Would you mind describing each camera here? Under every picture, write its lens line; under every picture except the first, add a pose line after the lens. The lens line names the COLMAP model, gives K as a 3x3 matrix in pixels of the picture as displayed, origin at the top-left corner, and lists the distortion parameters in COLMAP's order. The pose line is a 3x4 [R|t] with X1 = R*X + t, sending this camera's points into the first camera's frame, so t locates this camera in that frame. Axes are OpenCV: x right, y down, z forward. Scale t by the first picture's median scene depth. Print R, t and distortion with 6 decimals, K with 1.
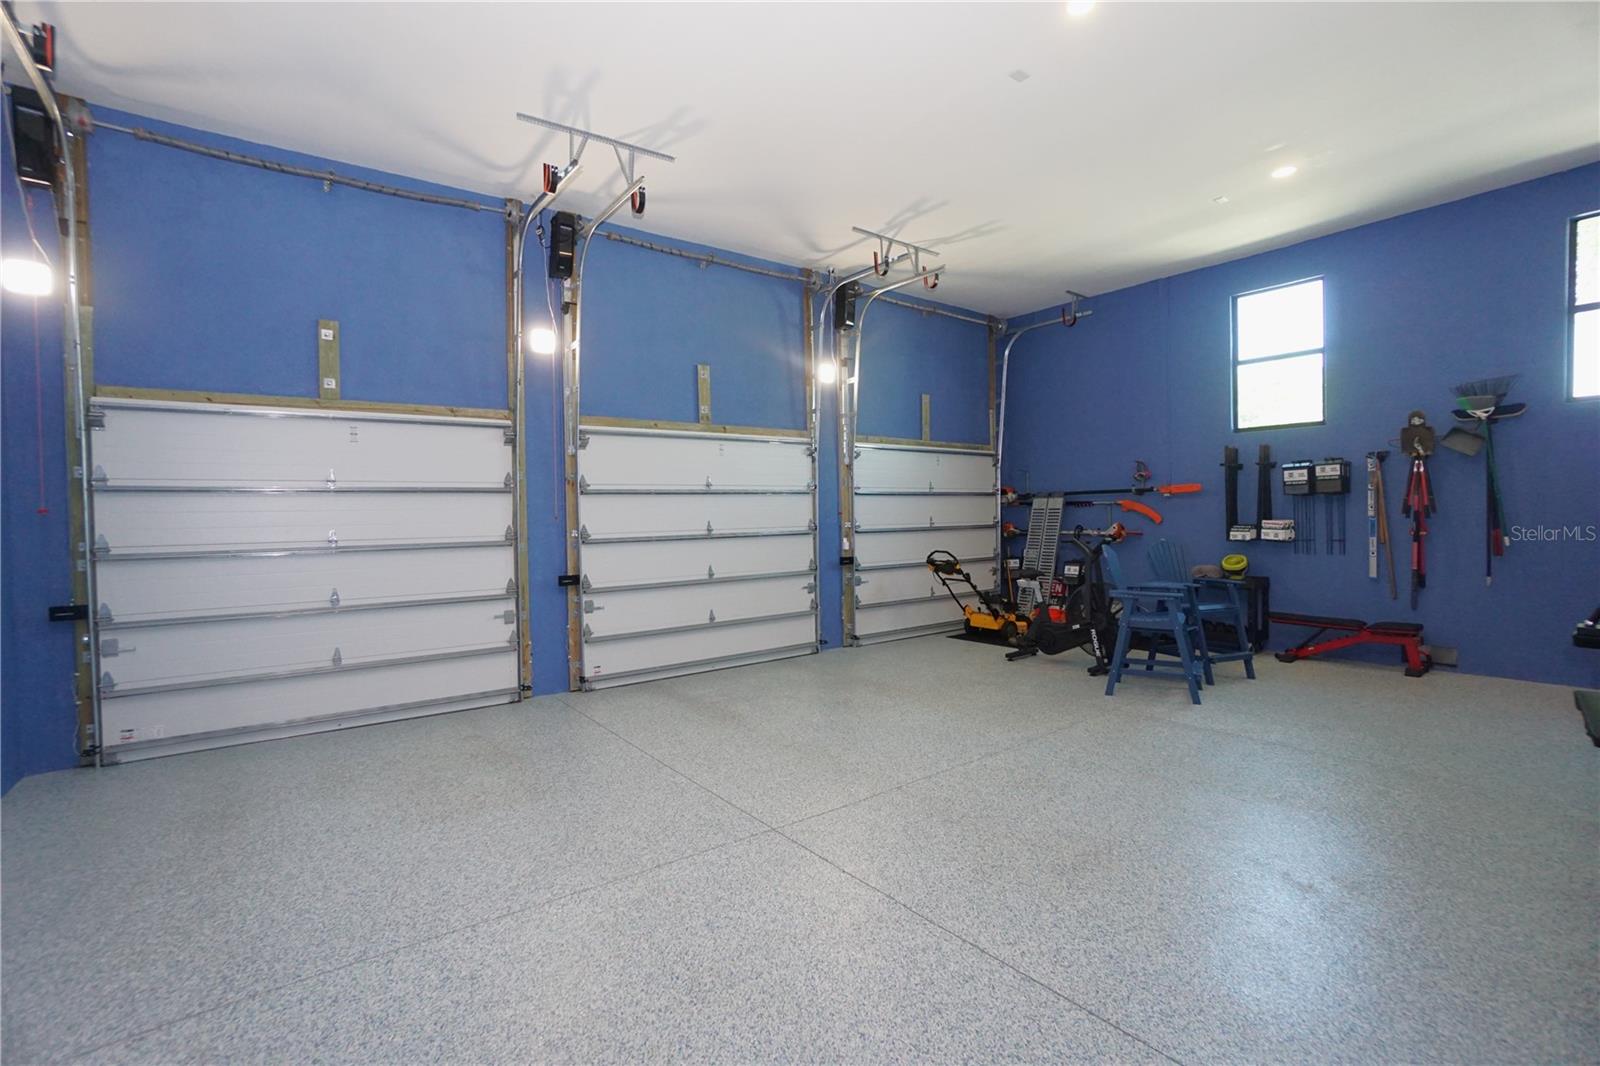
lens RADIAL K [[713.6, 0, 784.1], [0, 713.6, 531.3], [0, 0, 1]] dist [-0.059841, 0.022012]
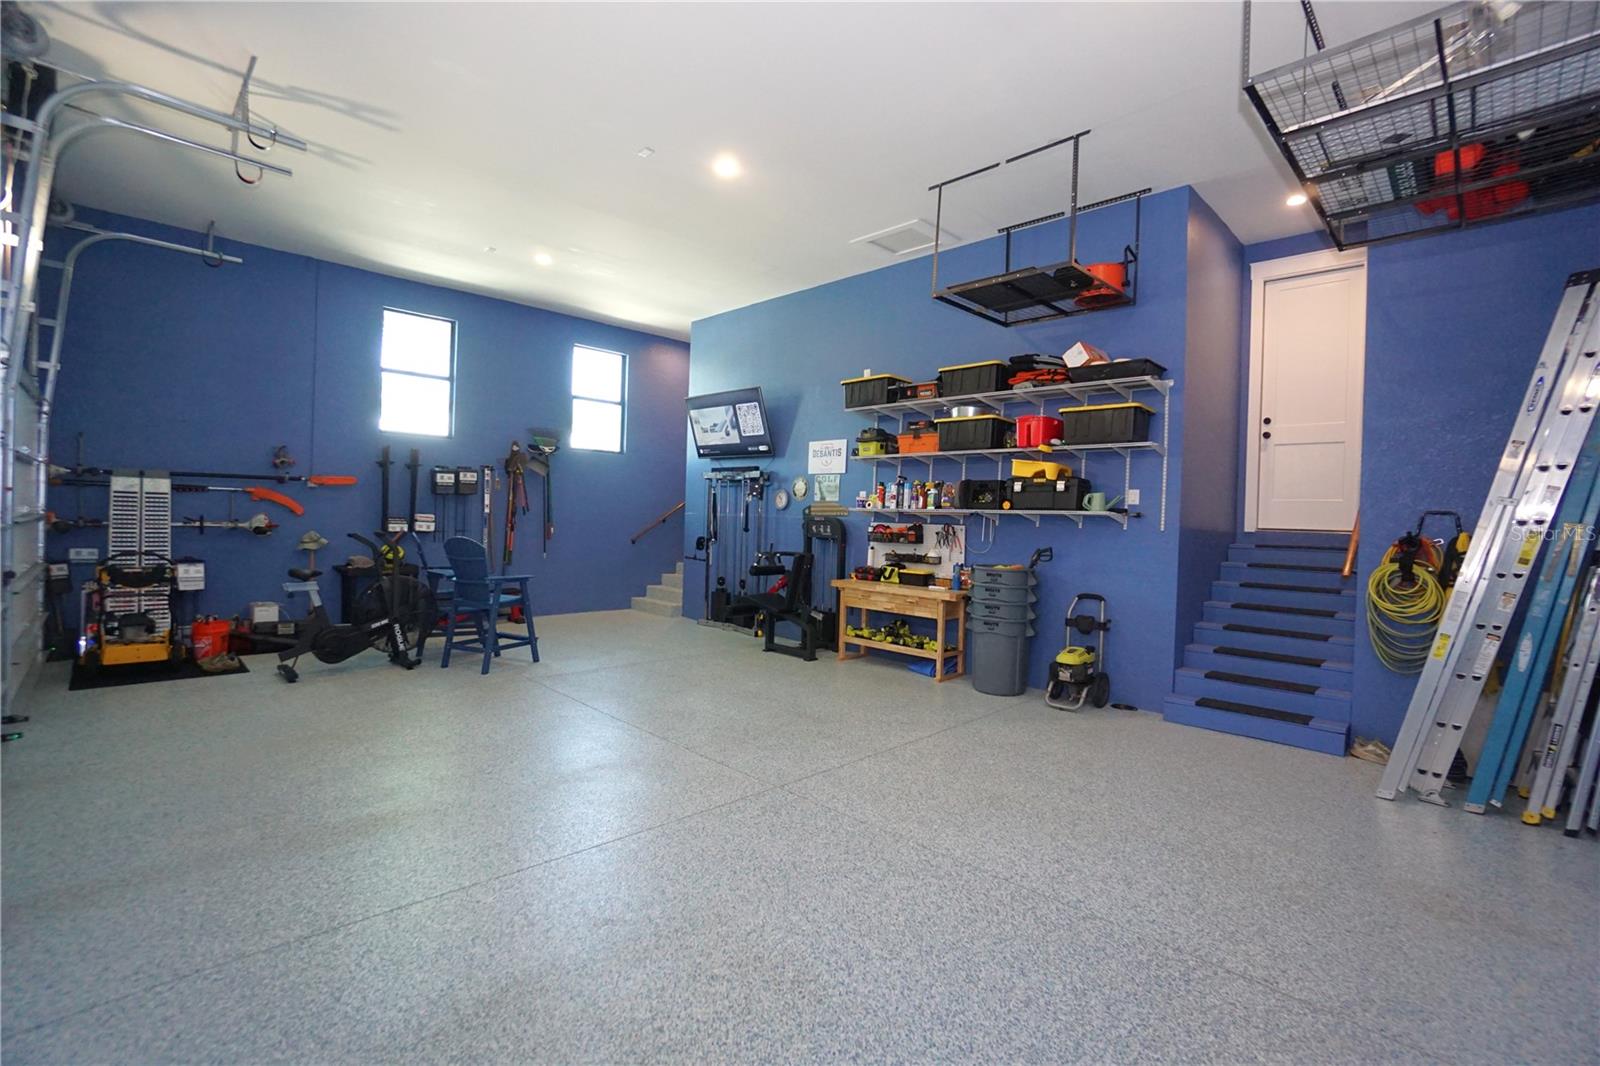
lens RADIAL K [[713.6, 0, 784.1], [0, 713.6, 531.3], [0, 0, 1]] dist [-0.059841, 0.022012]
pose [[-0.132507, -0.010119, 0.991130, -0.595947], [-0.005256, 0.999941, 0.009506, -0.001804], [-0.991168, -0.003950, -0.132553, 0.593364]]
